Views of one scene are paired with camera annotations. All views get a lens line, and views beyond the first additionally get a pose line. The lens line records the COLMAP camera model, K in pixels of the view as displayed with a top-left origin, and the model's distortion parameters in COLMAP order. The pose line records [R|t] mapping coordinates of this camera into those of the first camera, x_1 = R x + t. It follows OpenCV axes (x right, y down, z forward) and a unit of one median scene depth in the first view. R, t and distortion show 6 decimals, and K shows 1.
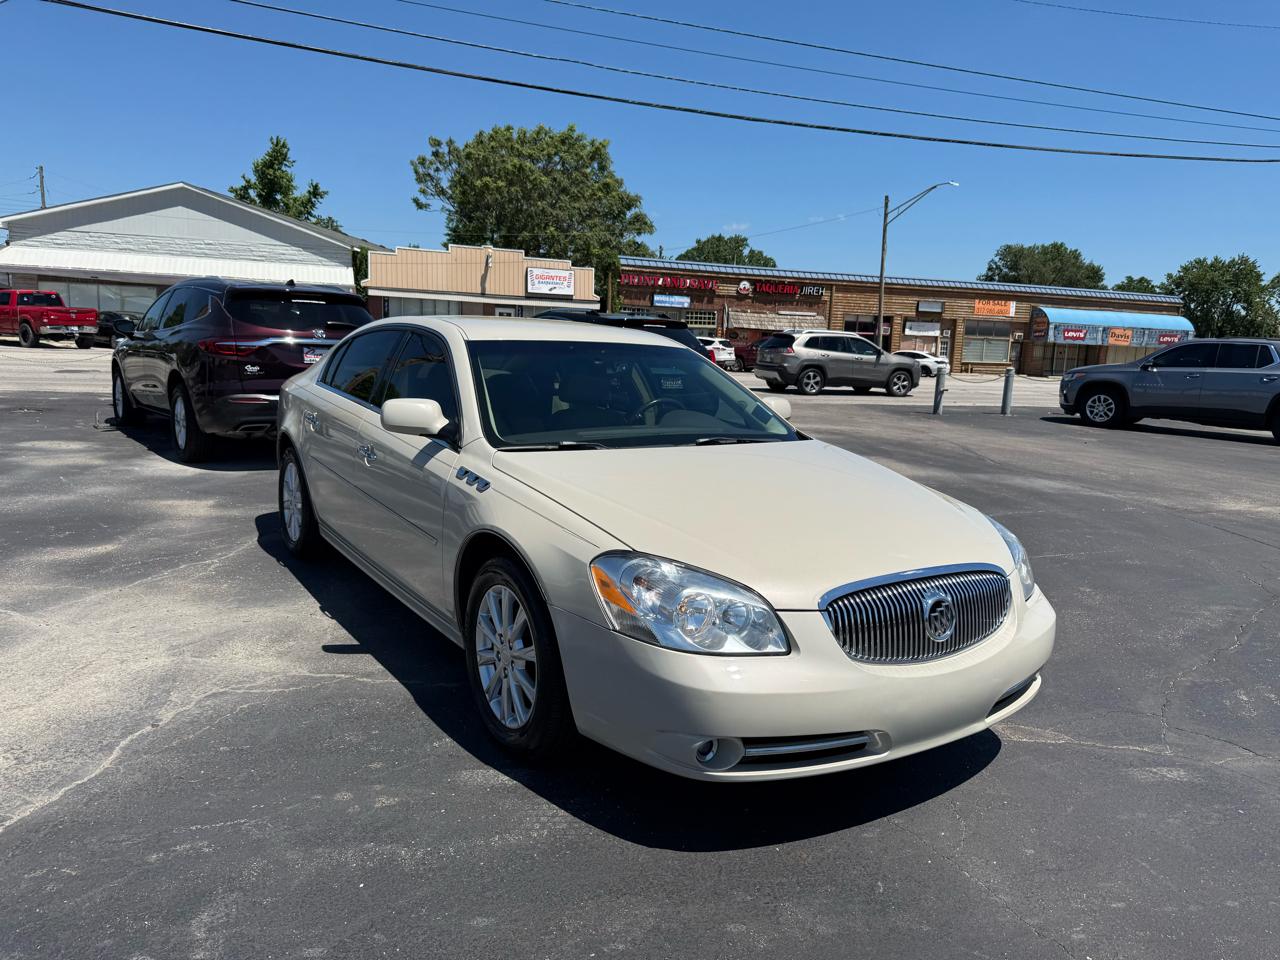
lens RADIAL K [[895.9, 0, 649.7], [0, 895.9, 482.0], [0, 0, 1]] dist [0.105105, -0.155893]
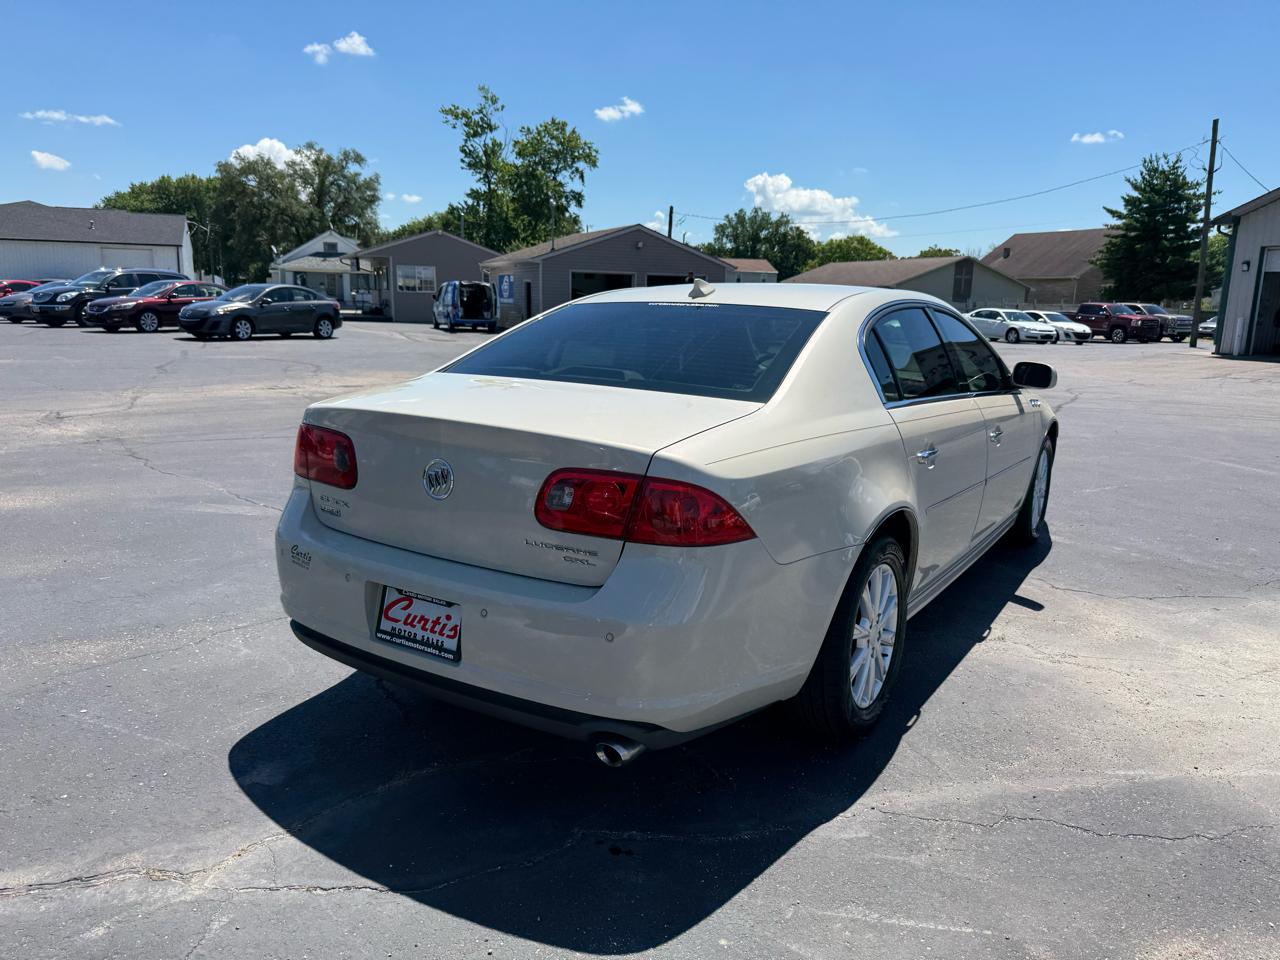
lens RADIAL K [[913.4, 0, 649.5], [0, 913.4, 468.6], [0, 0, 1]] dist [0.004852, -0.007603]
pose [[-0.399705, -0.220134, 0.889818, -0.095712], [0.104914, 0.953370, 0.282983, -0.028939], [-0.910620, 0.206465, -0.357972, 0.154359]]
